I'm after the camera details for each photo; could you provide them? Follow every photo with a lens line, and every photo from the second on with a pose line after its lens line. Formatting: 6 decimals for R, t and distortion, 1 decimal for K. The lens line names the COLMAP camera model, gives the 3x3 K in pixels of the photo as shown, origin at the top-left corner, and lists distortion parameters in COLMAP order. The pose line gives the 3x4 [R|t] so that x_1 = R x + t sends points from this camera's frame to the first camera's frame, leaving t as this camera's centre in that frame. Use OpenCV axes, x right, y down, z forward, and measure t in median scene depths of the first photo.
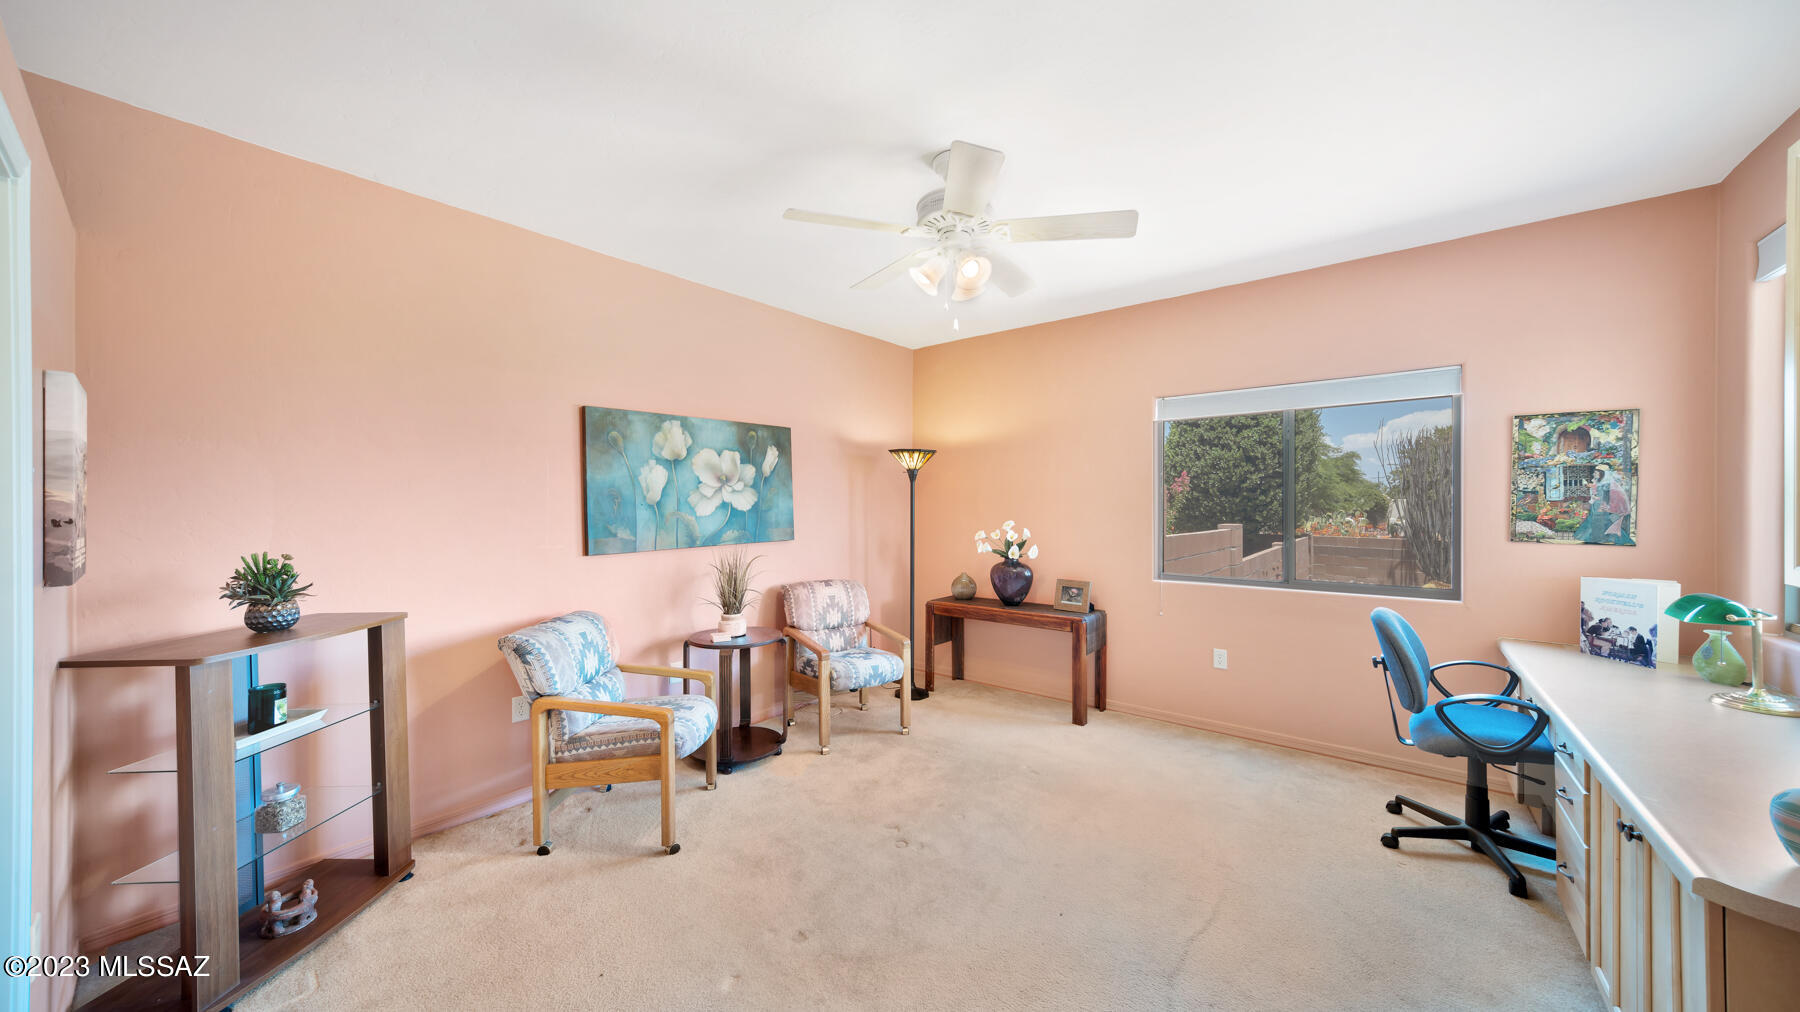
lens RADIAL K [[617.7, 0, 892.3], [0, 617.7, 506.2], [0, 0, 1]] dist [-0.008311, 0.000283]
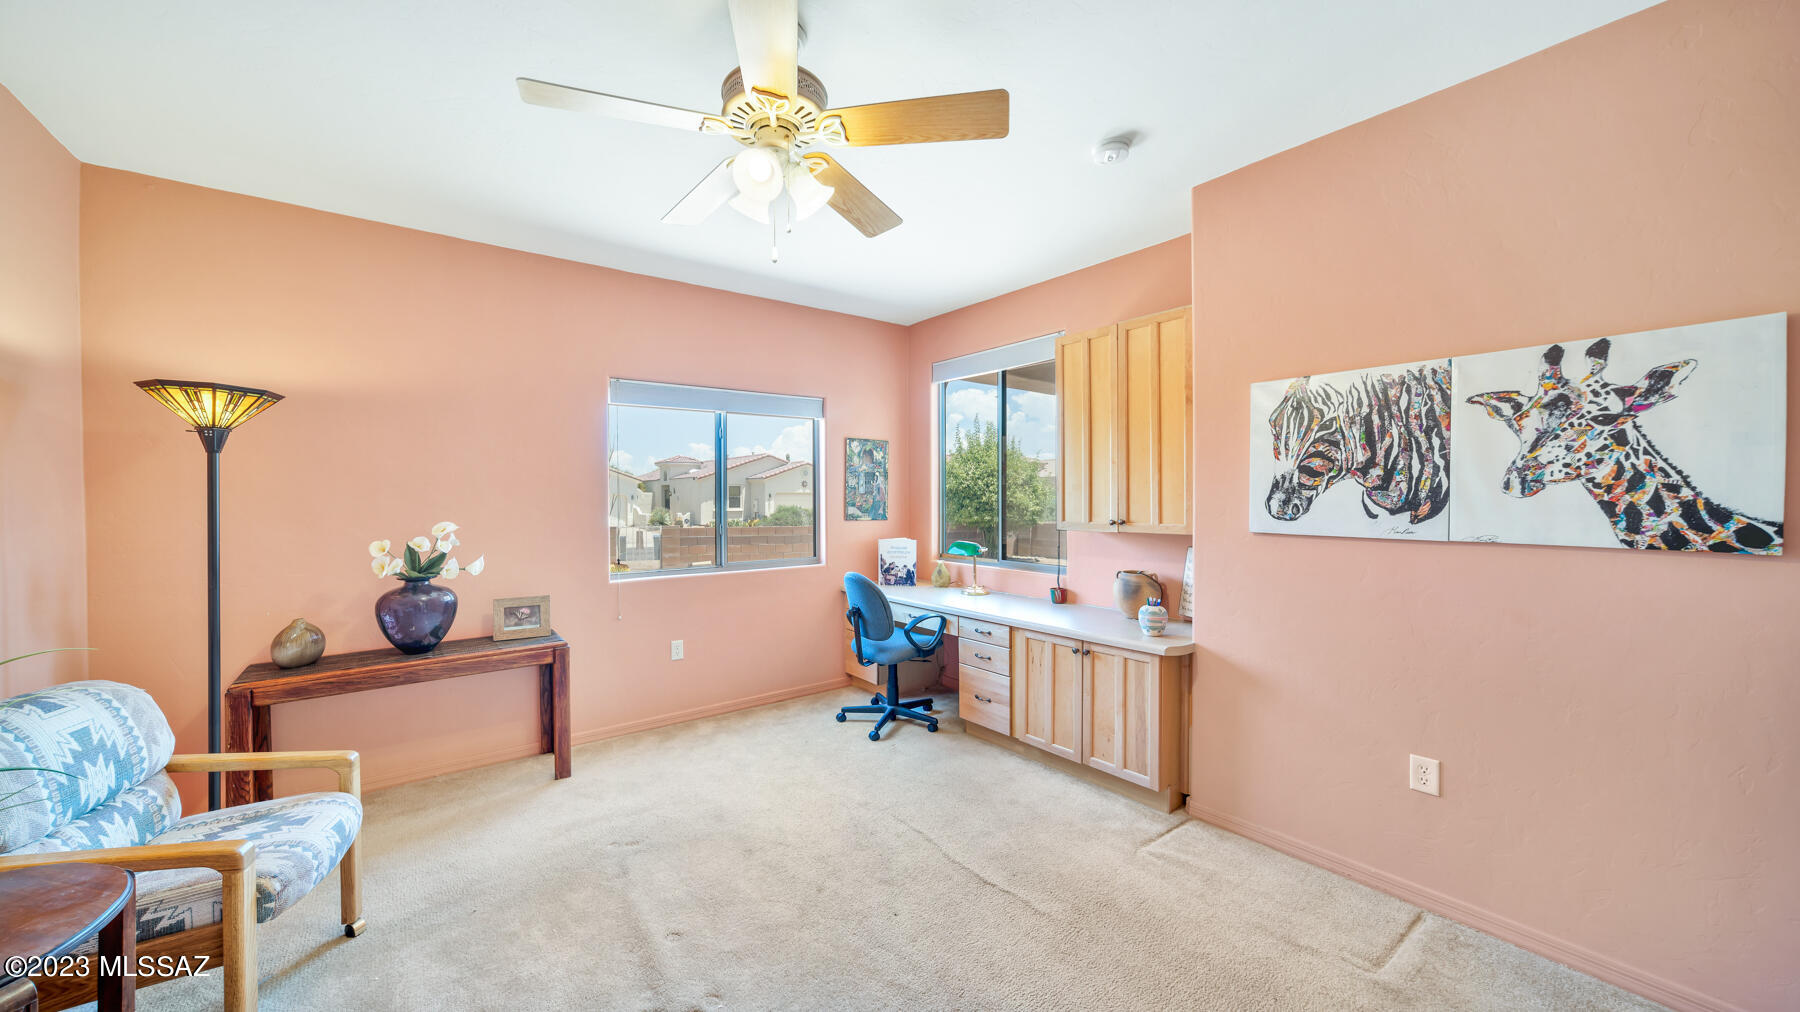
lens RADIAL K [[617.7, 0, 892.3], [0, 617.7, 506.2], [0, 0, 1]] dist [-0.008311, 0.000283]
pose [[0.239937, -0.018307, 0.970616, -0.454112], [0.005115, 0.999832, 0.017594, -0.003697], [-0.970775, 0.000743, 0.239991, 0.522177]]
